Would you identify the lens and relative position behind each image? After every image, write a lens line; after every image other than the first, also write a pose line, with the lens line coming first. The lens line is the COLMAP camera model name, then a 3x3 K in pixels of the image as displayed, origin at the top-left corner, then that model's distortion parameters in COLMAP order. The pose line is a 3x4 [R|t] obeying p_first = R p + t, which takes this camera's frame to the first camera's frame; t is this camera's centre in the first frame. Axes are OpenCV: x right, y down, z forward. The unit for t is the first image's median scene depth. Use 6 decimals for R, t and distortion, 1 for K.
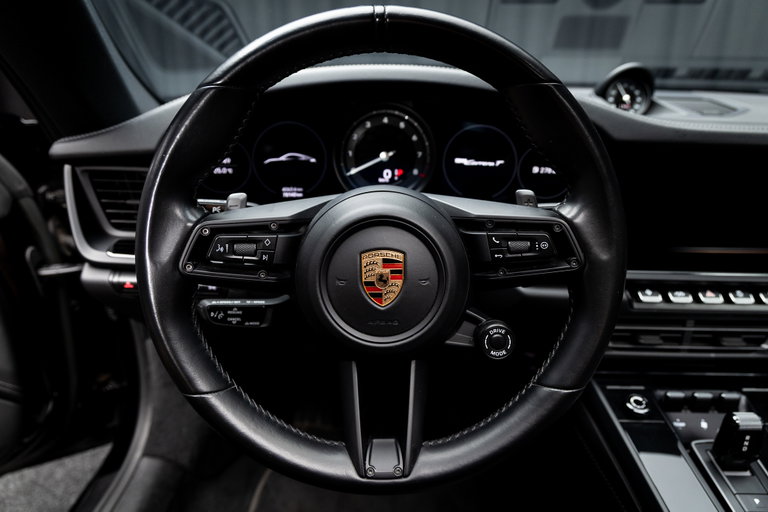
lens RADIAL K [[507.2, 0, 384.0], [0, 507.2, 256.0], [0, 0, 1]] dist [-0.005359, -0.000055]
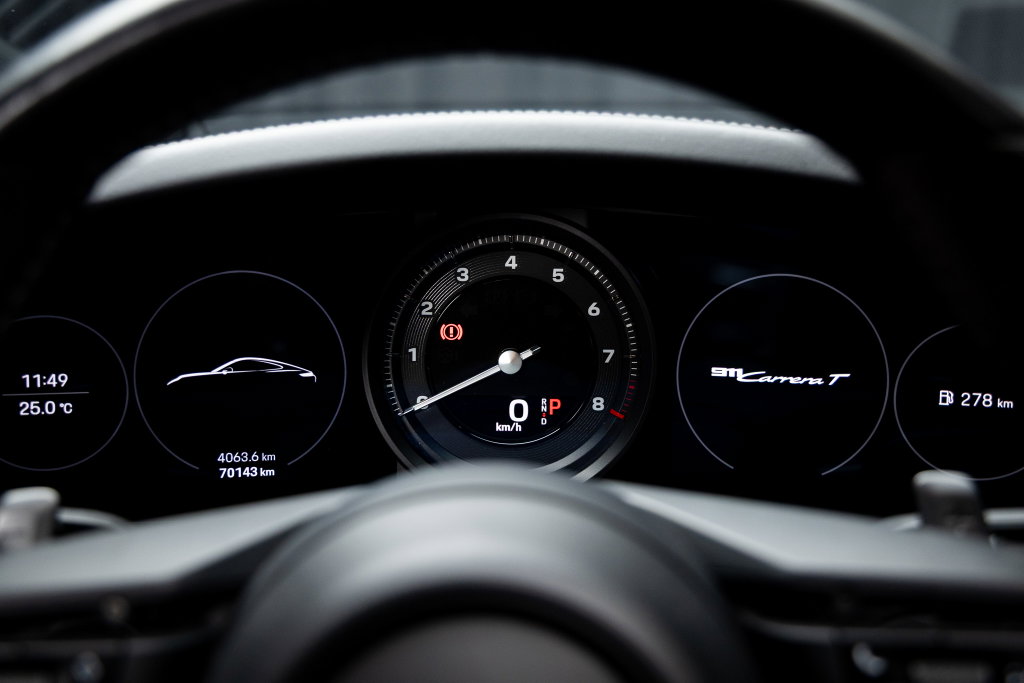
lens RADIAL K [[1119.8, 0, 524.6], [0, 1119.8, 343.4], [0, 0, 1]] dist [-0.013173, -0.001868]
pose [[0.999767, -0.009776, -0.019246, 0.028308], [0.005986, 0.982161, -0.187948, -0.066133], [0.020740, 0.187789, 0.981990, 0.244774]]
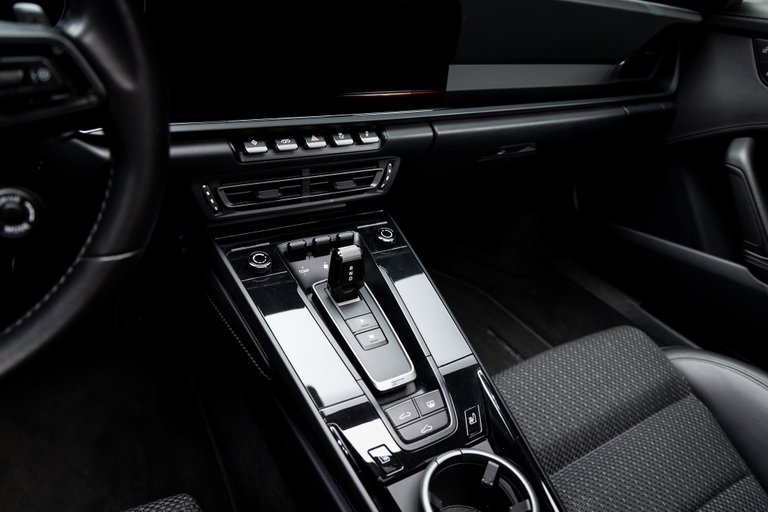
lens RADIAL K [[507.2, 0, 384.0], [0, 507.2, 256.0], [0, 0, 1]] dist [-0.005359, -0.000055]
pose [[0.848716, -0.203550, 0.488108, 0.223233], [0.096074, 0.966948, 0.236182, 0.075130], [-0.520049, -0.153557, 0.840219, 0.053564]]
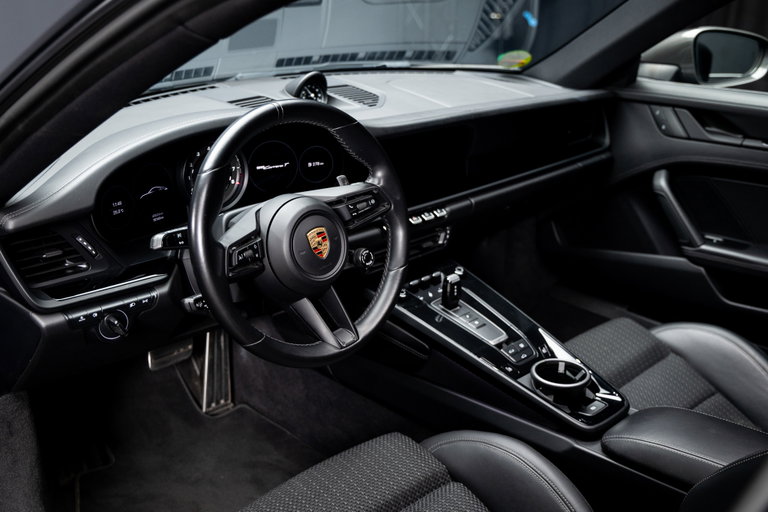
lens RADIAL K [[839.8, 0, 393.4], [0, 839.8, 257.4], [0, 0, 1]] dist [-0.013173, -0.001868]
pose [[0.696075, -0.257706, 0.670125, -1.261720], [0.251453, 0.961750, 0.108664, -0.115509], [-0.672496, 0.092867, 0.734251, -0.955393]]
